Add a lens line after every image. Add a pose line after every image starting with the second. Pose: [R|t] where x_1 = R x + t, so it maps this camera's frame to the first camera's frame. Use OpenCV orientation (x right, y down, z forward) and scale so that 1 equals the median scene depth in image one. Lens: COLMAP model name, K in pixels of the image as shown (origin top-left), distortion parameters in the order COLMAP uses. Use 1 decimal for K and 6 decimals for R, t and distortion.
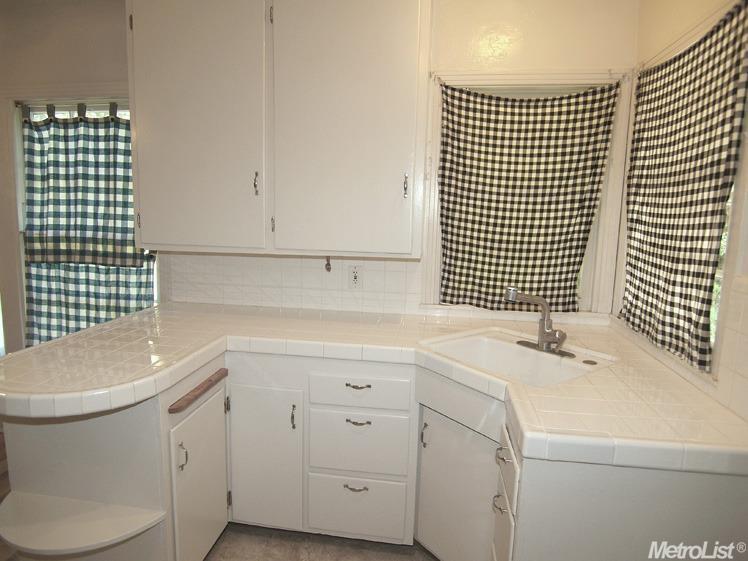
lens RADIAL K [[473.6, 0, 359.5], [0, 473.6, 280.2], [0, 0, 1]] dist [-0.025747, 0.002993]
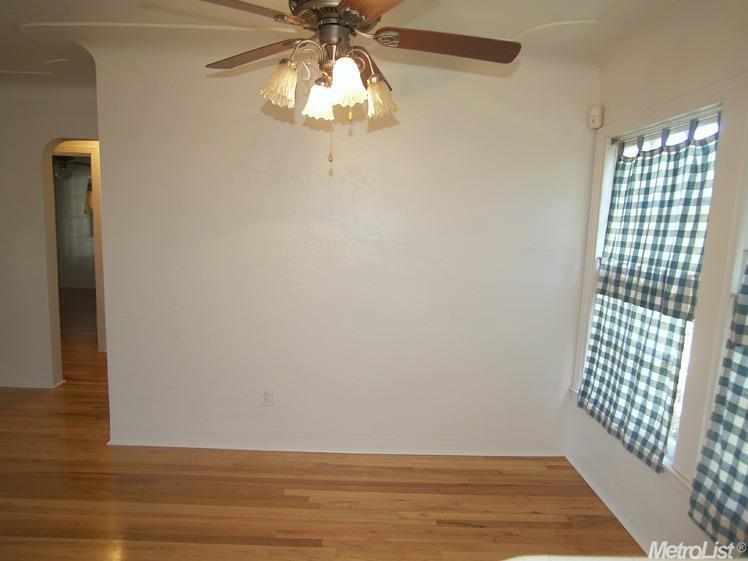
lens RADIAL K [[473.6, 0, 368.4], [0, 473.6, 278.7], [0, 0, 1]] dist [-0.025747, 0.002993]
pose [[0.173121, 0.113269, -0.978366, -0.190110], [-0.180143, 0.980249, 0.081611, -0.089853], [0.968286, 0.162117, 0.190106, 0.402829]]
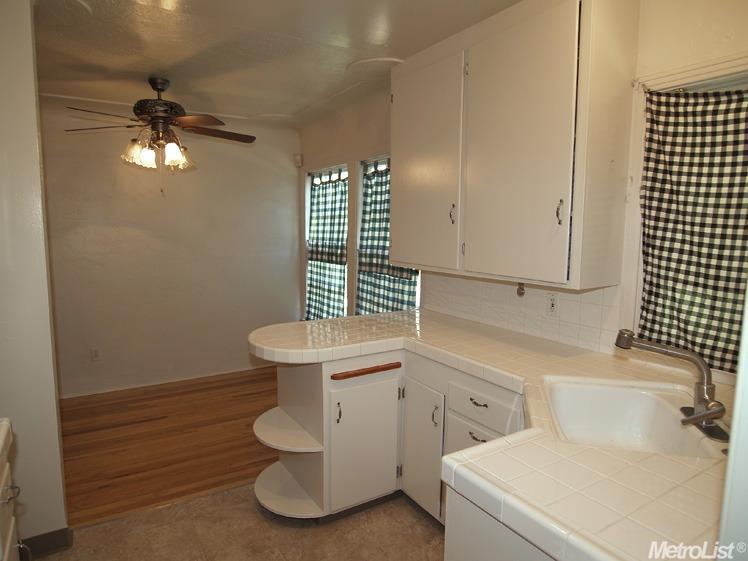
lens RADIAL K [[473.6, 0, 357.6], [0, 473.6, 277.4], [0, 0, 1]] dist [-0.025747, 0.002993]
pose [[0.634749, 0.067606, -0.769755, 0.434907], [-0.103799, 0.994597, 0.001759, -0.020743], [0.765715, 0.078784, 0.638336, 0.066459]]
